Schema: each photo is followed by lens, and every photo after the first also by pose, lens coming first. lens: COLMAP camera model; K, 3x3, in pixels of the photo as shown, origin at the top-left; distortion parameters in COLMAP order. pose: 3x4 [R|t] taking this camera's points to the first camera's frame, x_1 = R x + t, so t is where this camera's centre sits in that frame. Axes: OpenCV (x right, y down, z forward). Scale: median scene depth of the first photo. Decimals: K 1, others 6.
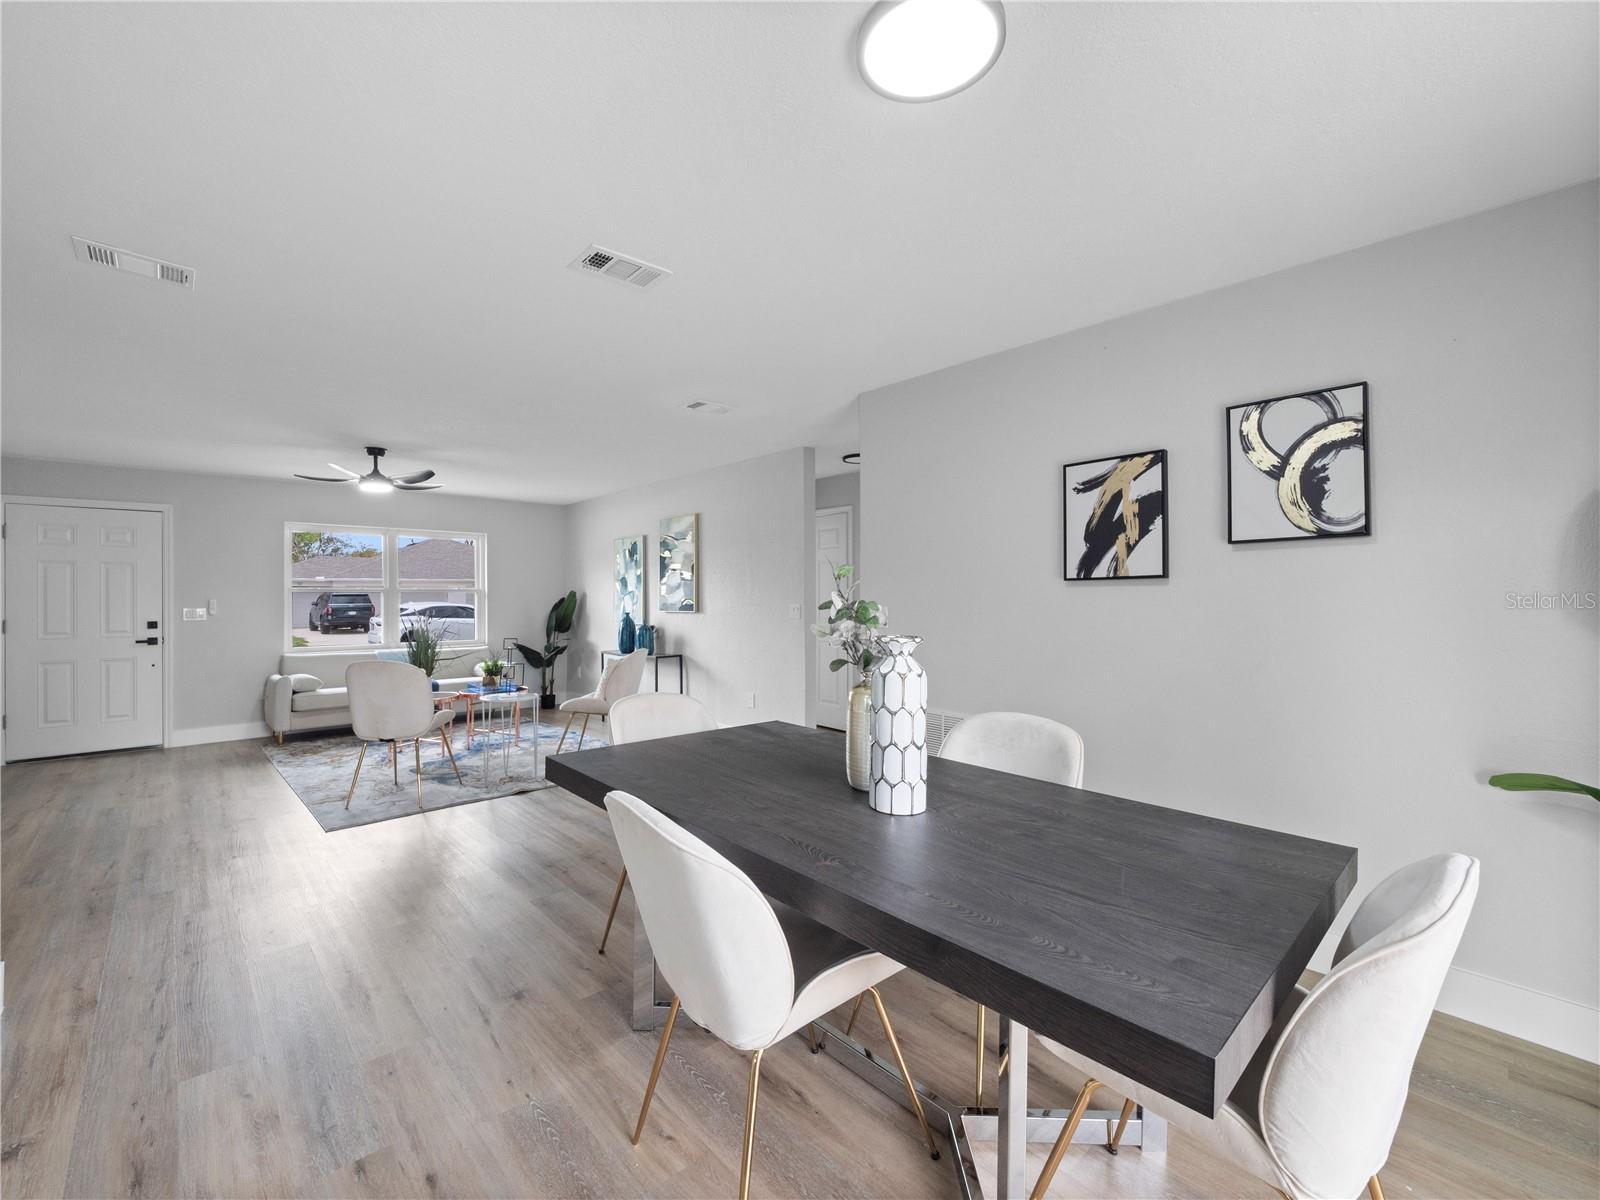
lens RADIAL K [[698.8, 0, 800.0], [0, 698.8, 600.0], [0, 0, 1]] dist [0.000690, 0.000077]
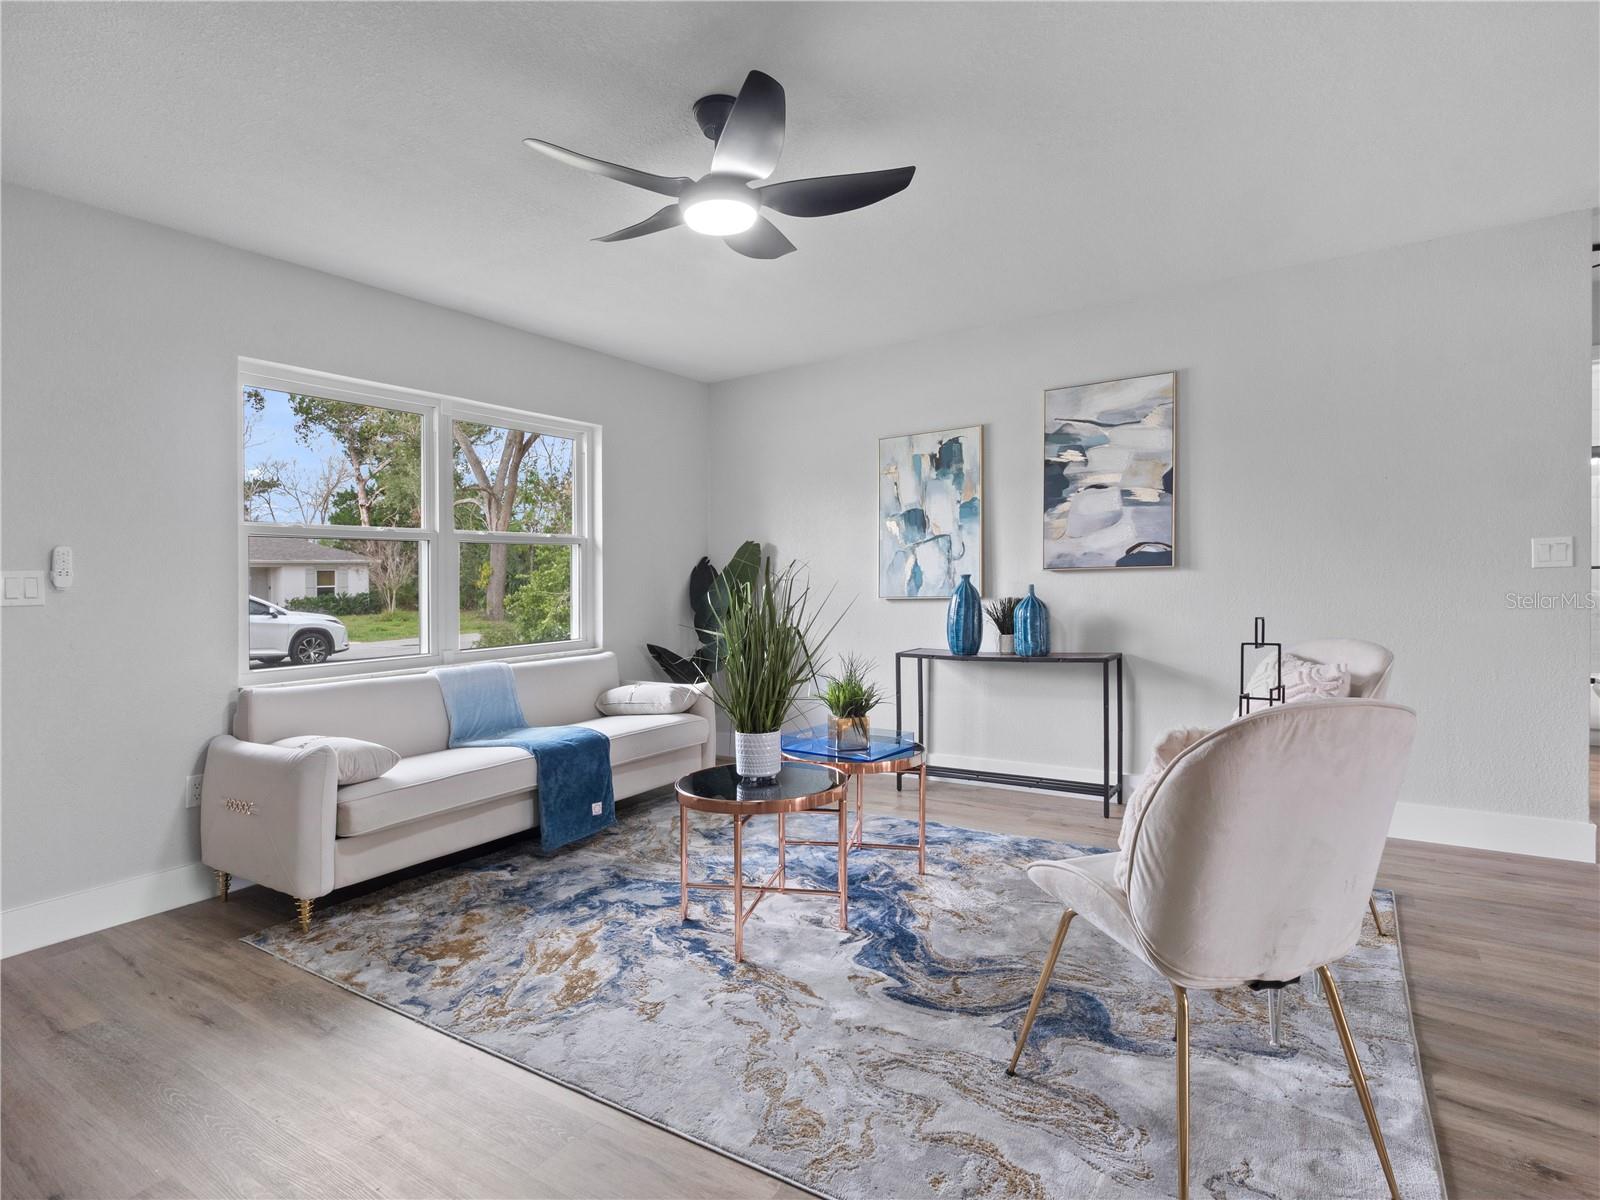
lens RADIAL K [[835.2, 0, 751.4], [0, 835.2, 602.4], [0, 0, 1]] dist [0.001060, 0.000566]
pose [[0.967322, -0.023034, 0.252502, -0.579351], [0.019341, 0.999667, 0.017098, 0.026407], [-0.252811, -0.011655, 0.967445, 0.469554]]
